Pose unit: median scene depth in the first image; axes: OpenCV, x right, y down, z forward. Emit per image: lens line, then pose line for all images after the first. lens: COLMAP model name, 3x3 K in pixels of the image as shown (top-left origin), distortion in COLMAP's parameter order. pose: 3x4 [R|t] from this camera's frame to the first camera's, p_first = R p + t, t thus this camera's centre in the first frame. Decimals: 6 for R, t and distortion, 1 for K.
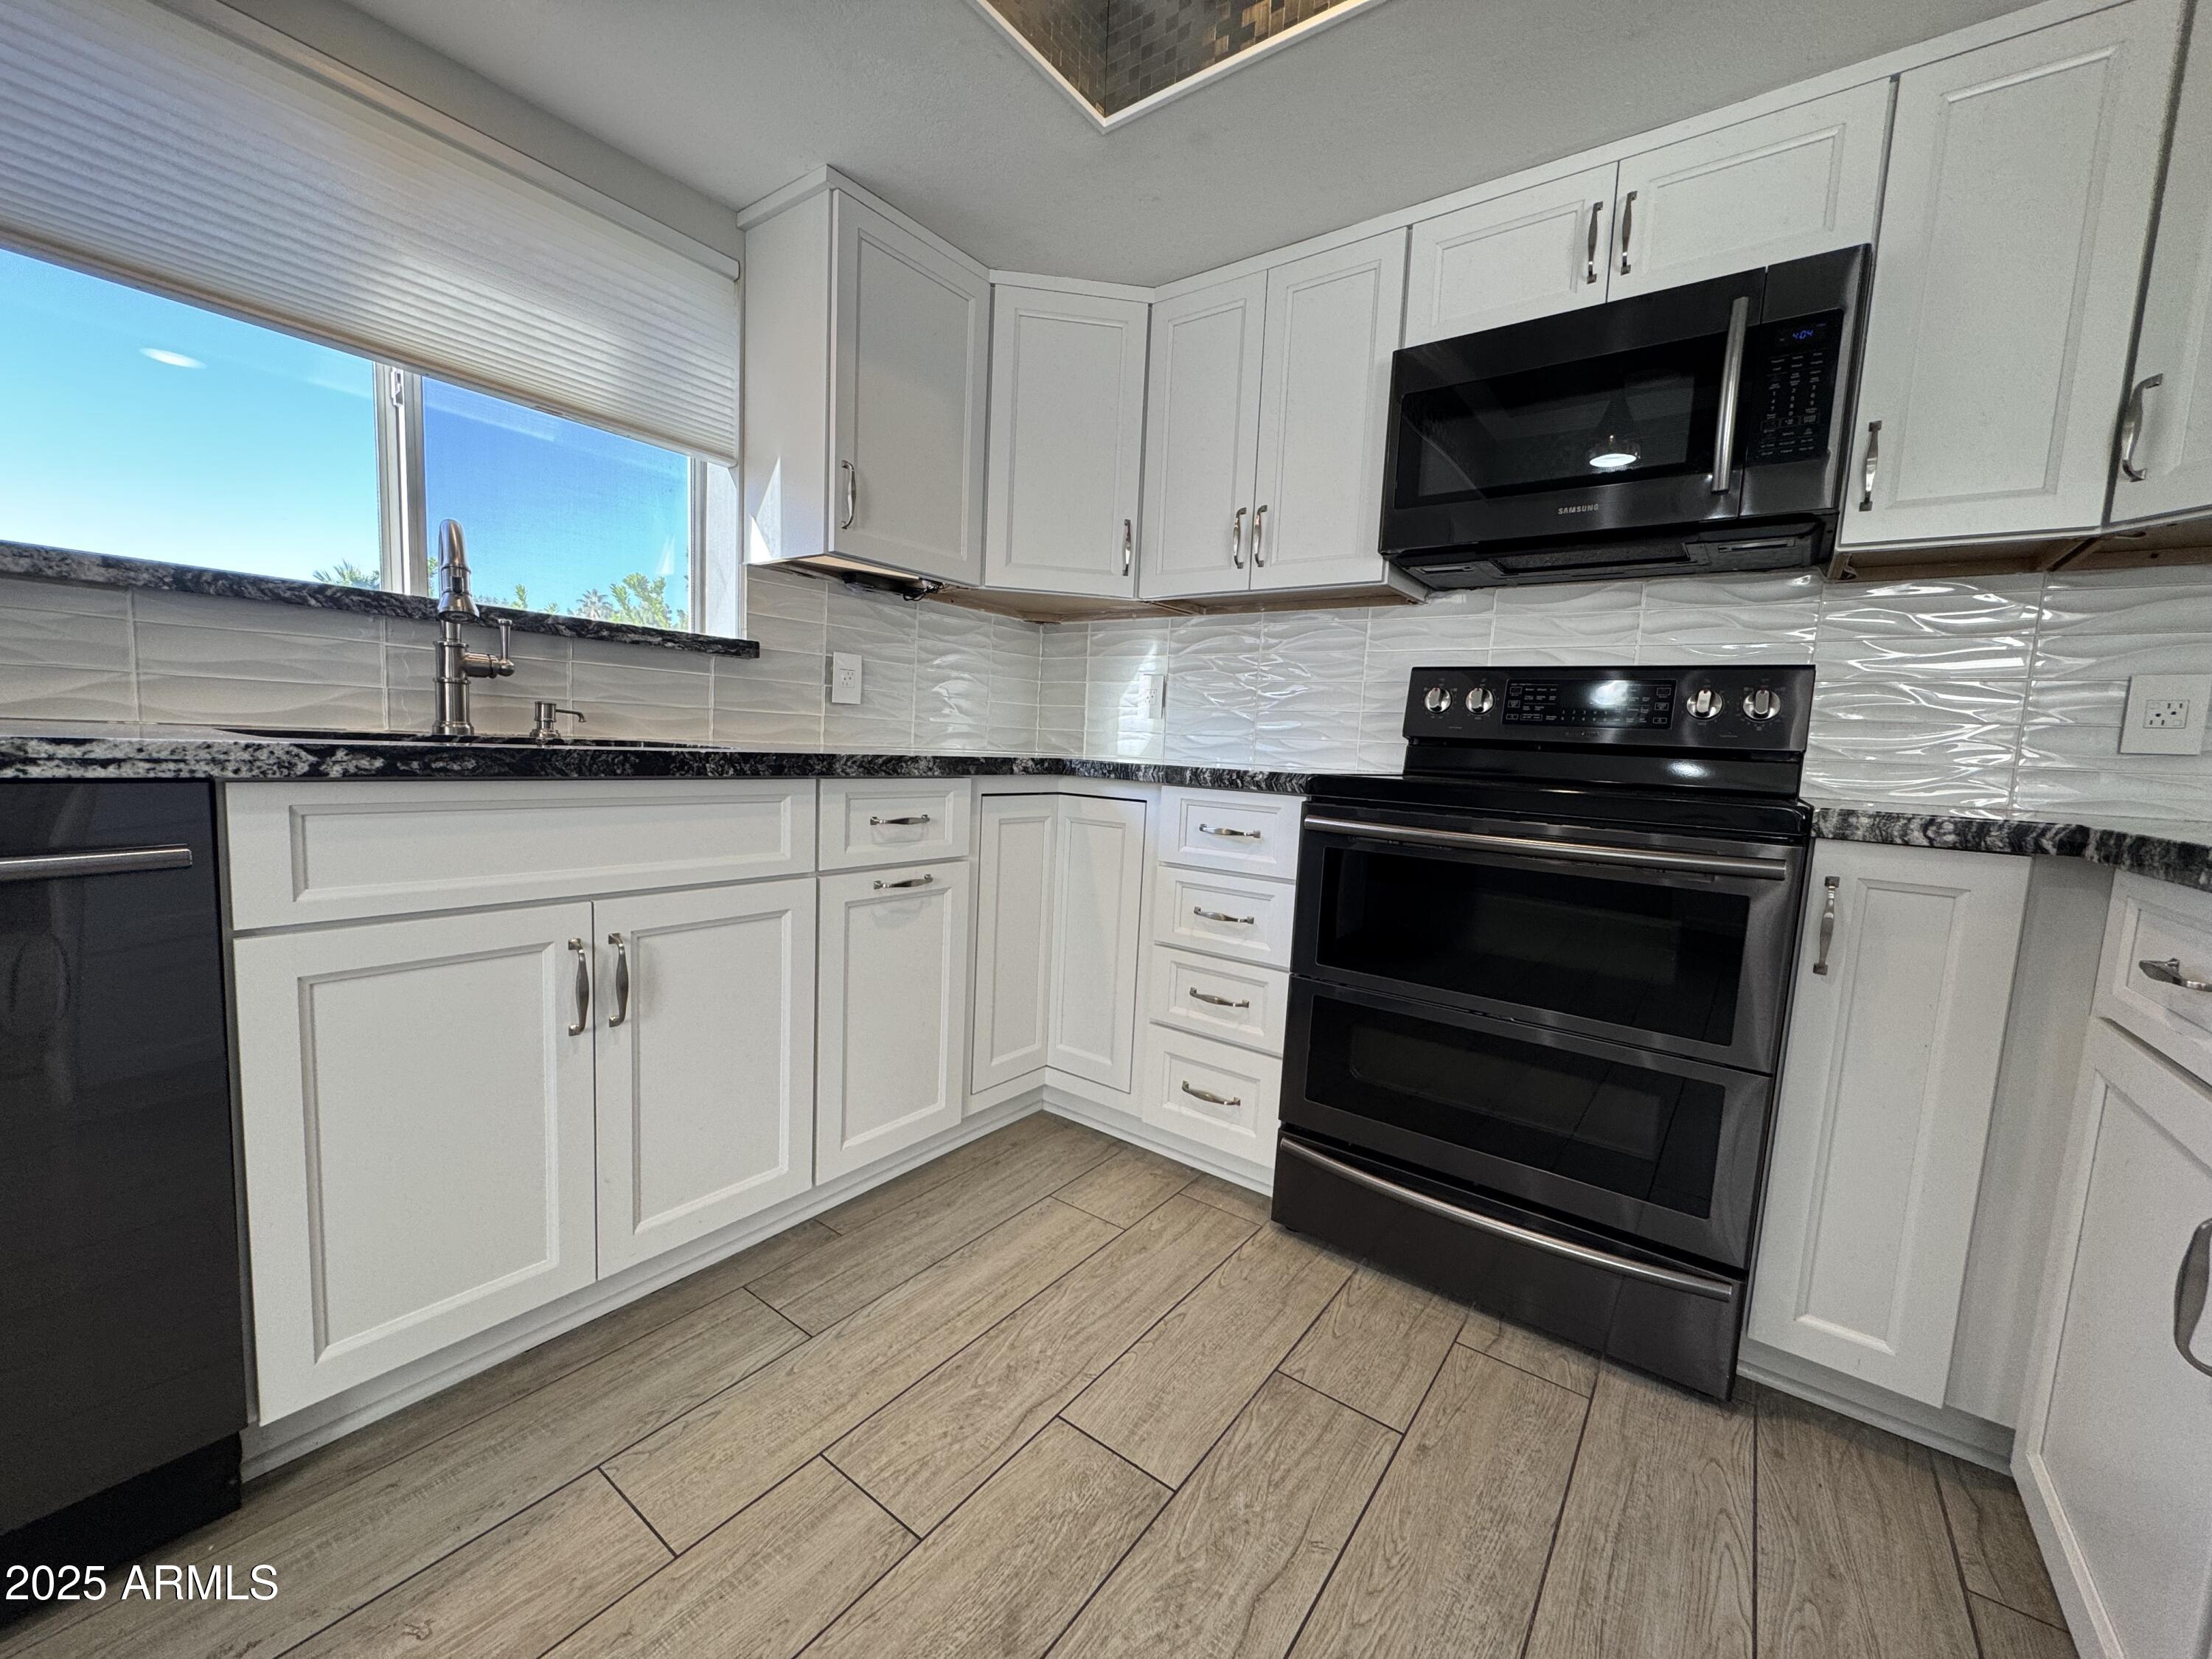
lens RADIAL K [[884.9, 0, 1106.0], [0, 884.9, 829.5], [0, 0, 1]] dist [0.001050, -0.000505]
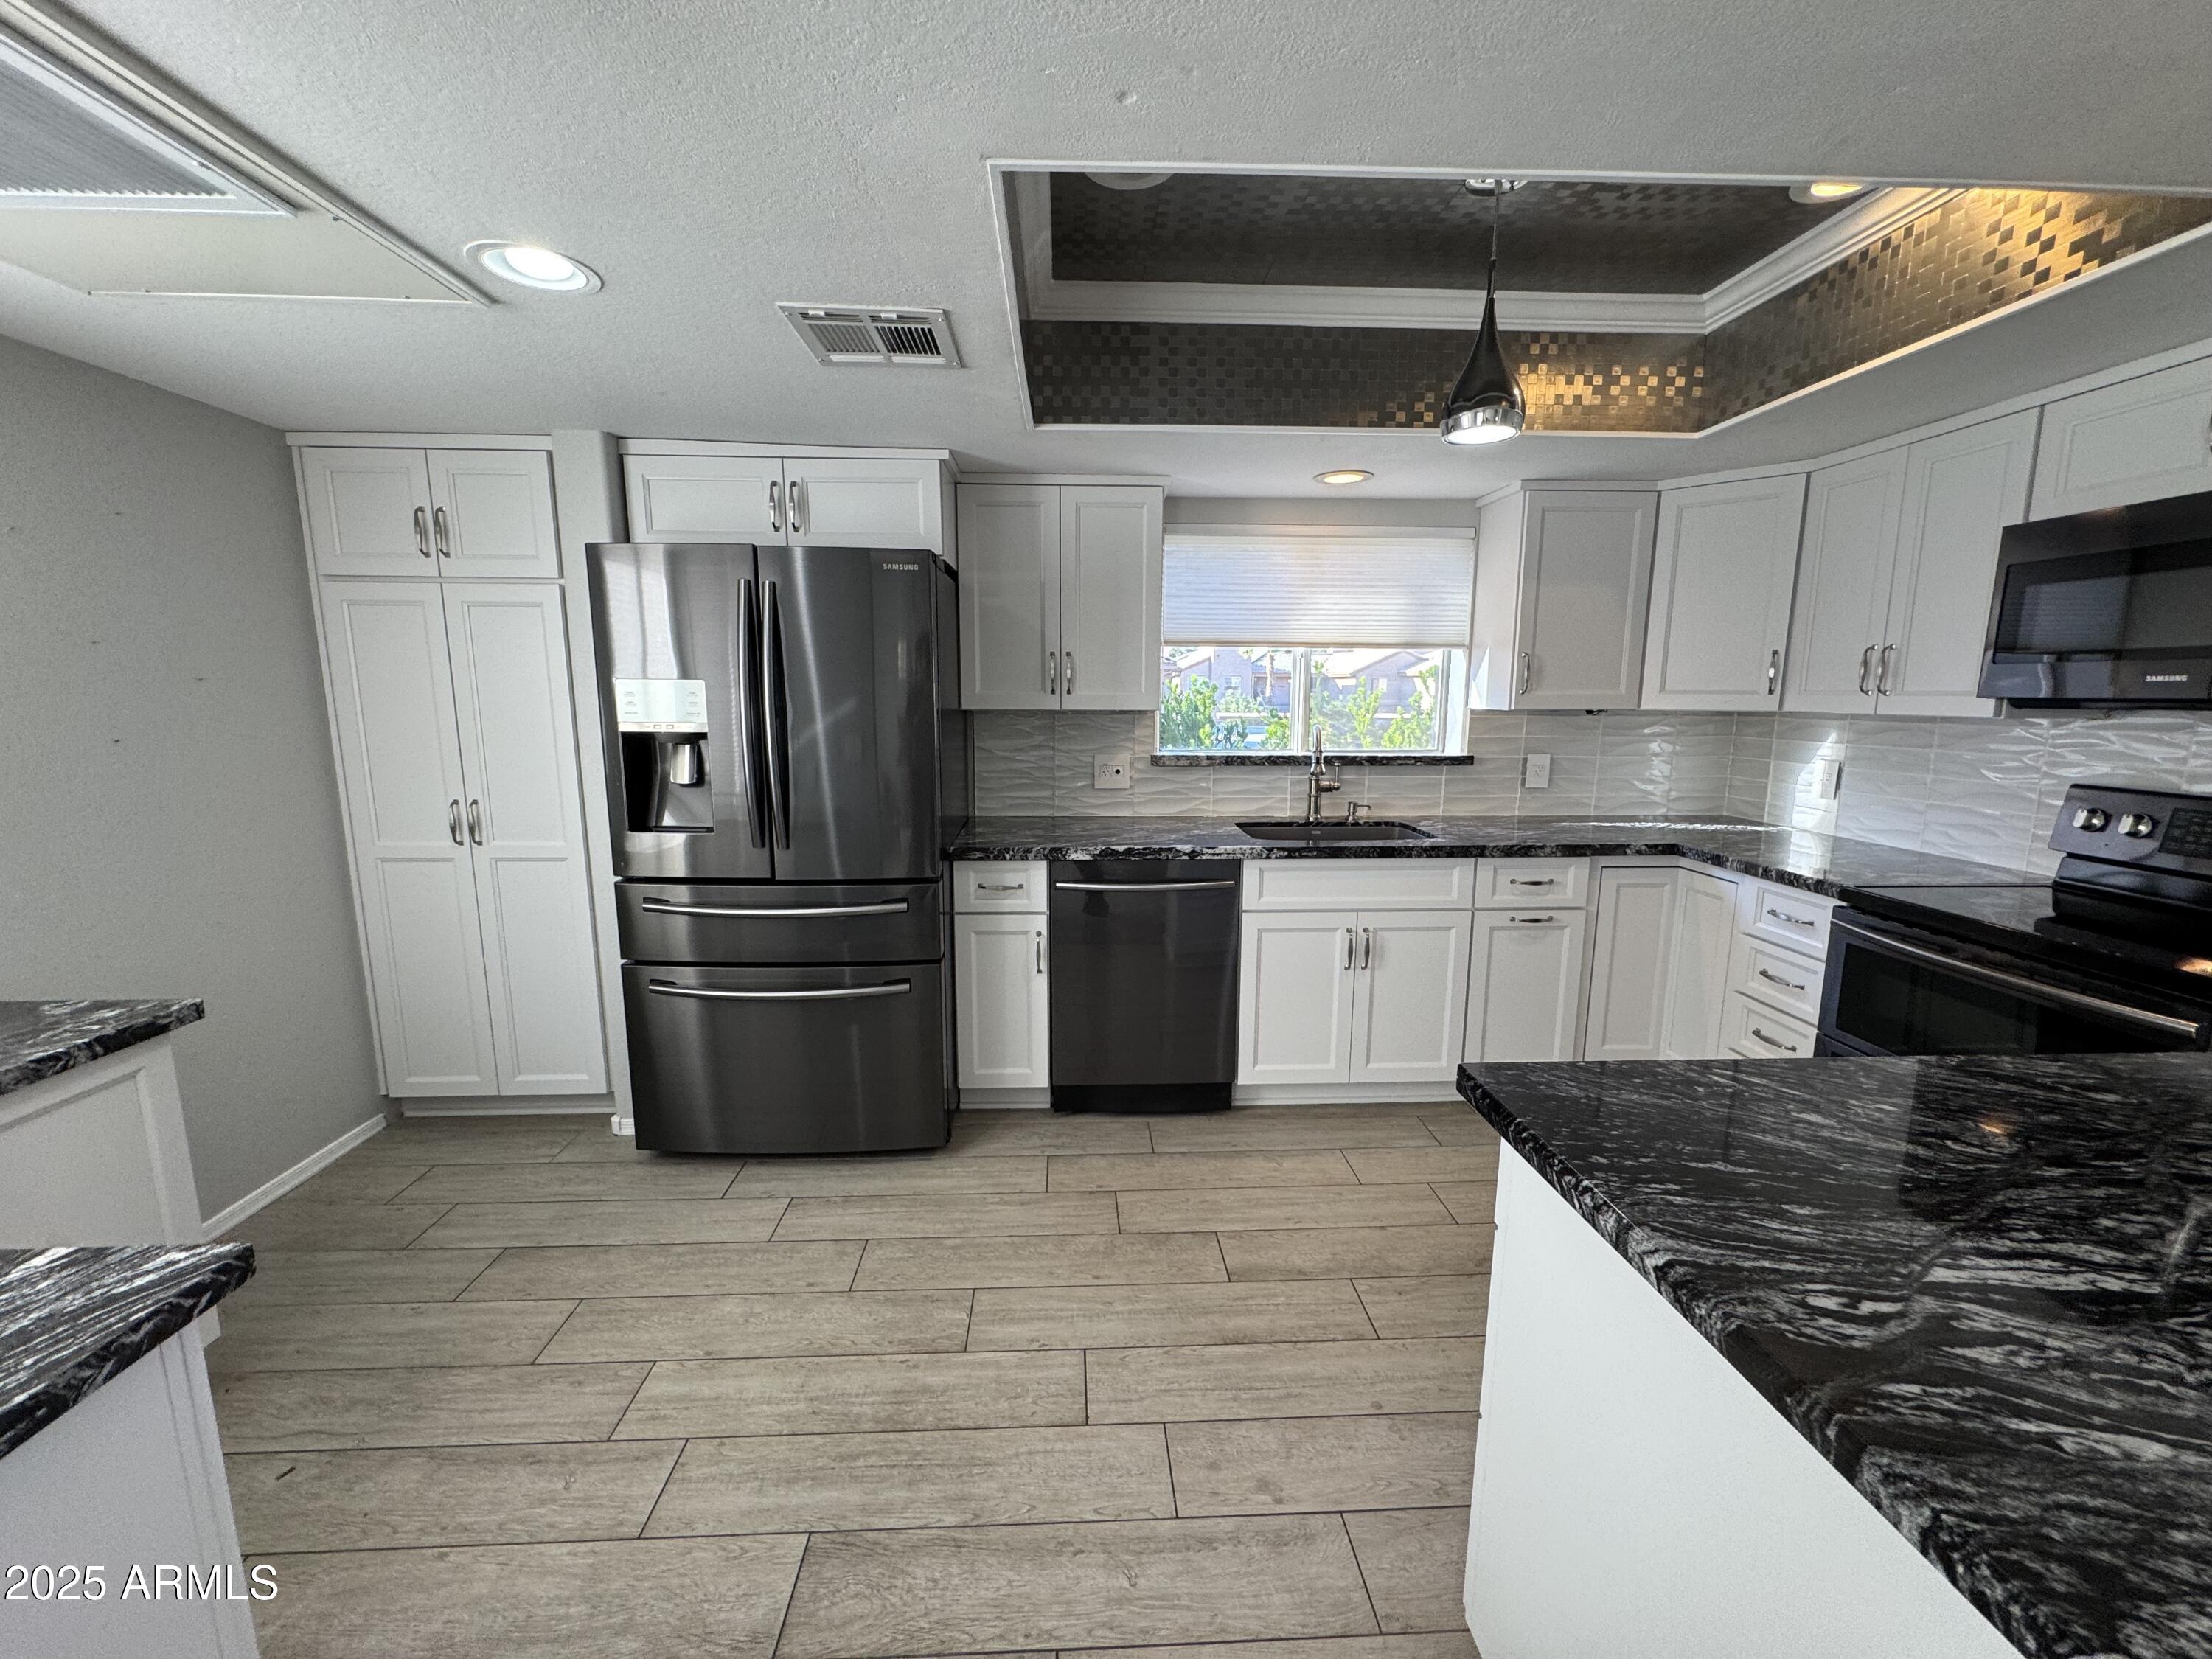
lens RADIAL K [[884.9, 0, 1106.0], [0, 884.9, 829.5], [0, 0, 1]] dist [0.001050, -0.000505]
pose [[0.636130, 0.075584, -0.767870, 0.525376], [-0.048377, 0.997139, 0.058074, -0.166022], [0.770063, 0.000205, 0.637967, -0.670951]]
